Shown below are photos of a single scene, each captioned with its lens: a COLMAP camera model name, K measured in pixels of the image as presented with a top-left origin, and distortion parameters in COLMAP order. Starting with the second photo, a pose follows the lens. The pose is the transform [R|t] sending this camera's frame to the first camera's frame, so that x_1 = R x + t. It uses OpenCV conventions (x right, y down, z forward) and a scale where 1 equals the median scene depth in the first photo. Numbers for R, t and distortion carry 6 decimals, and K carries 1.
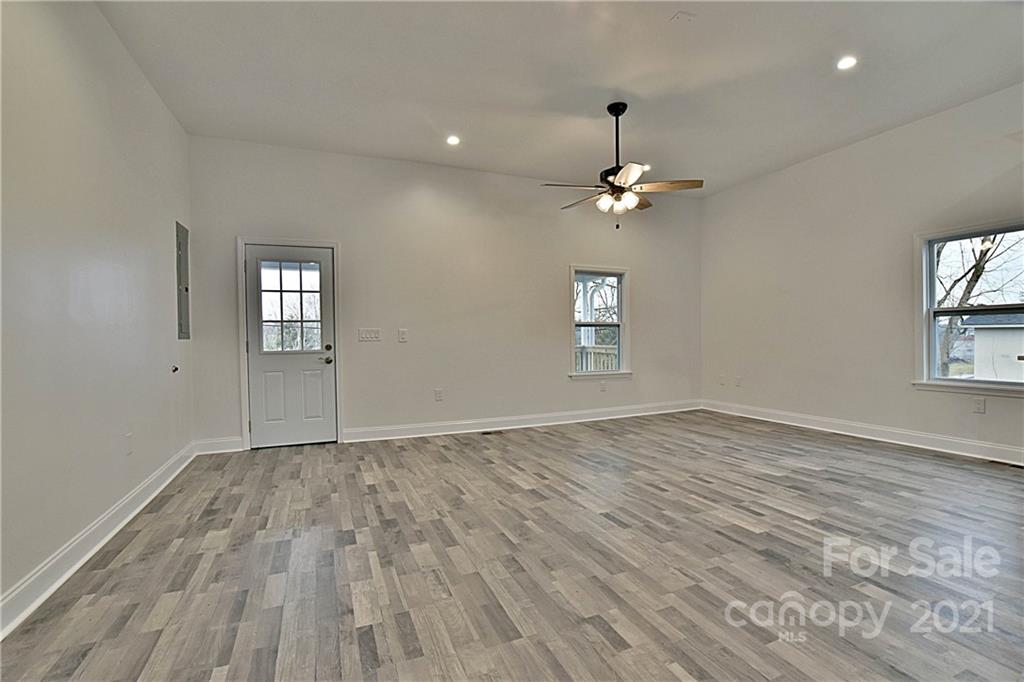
lens RADIAL K [[466.2, 0, 515.5], [0, 466.2, 345.4], [0, 0, 1]] dist [-0.033676, 0.005486]
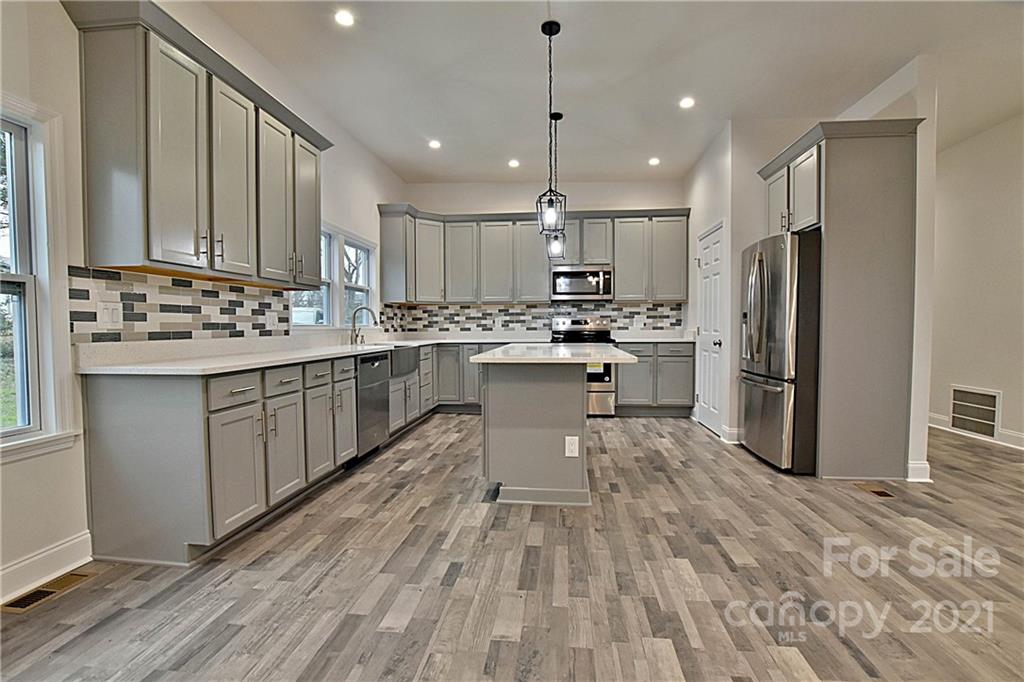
lens RADIAL K [[466.2, 0, 515.5], [0, 466.2, 345.4], [0, 0, 1]] dist [-0.033676, 0.005486]
pose [[-0.873278, -0.005263, 0.487194, 0.393217], [0.022226, 0.998470, 0.050625, -0.026499], [-0.486715, 0.055039, -0.871825, 1.191895]]
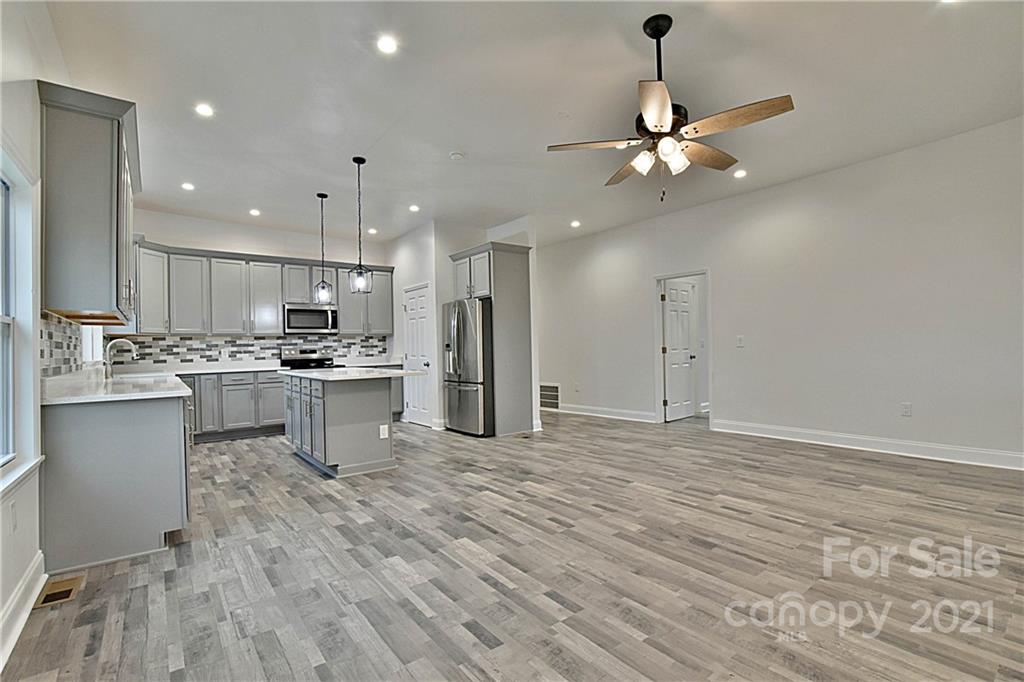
lens RADIAL K [[468.1, 0, 513.0], [0, 468.1, 345.3], [0, 0, 1]] dist [-0.026974, 0.000397]
pose [[-0.966339, 0.030621, -0.255443, 0.675876], [0.028396, 0.999520, 0.012397, -0.047341], [0.255700, 0.004726, -0.966745, 1.754283]]
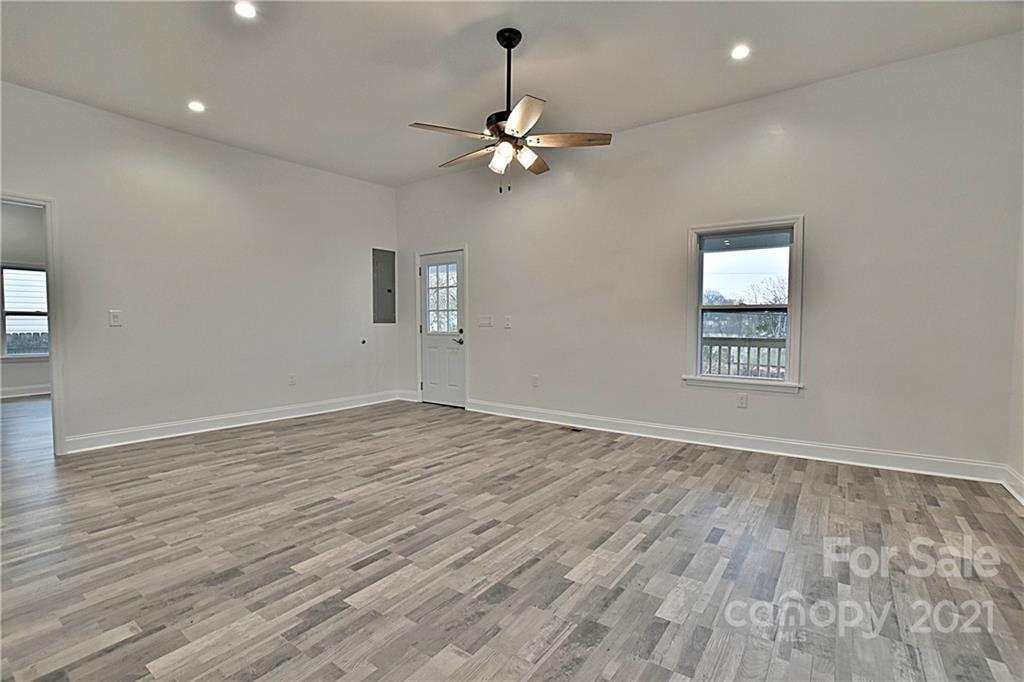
lens RADIAL K [[466.2, 0, 515.5], [0, 466.2, 345.4], [0, 0, 1]] dist [-0.033676, 0.005486]
pose [[0.521656, 0.052914, -0.851514, 0.998243], [-0.023056, 0.998585, 0.047929, -0.027863], [0.852844, -0.005370, 0.522137, 0.643160]]
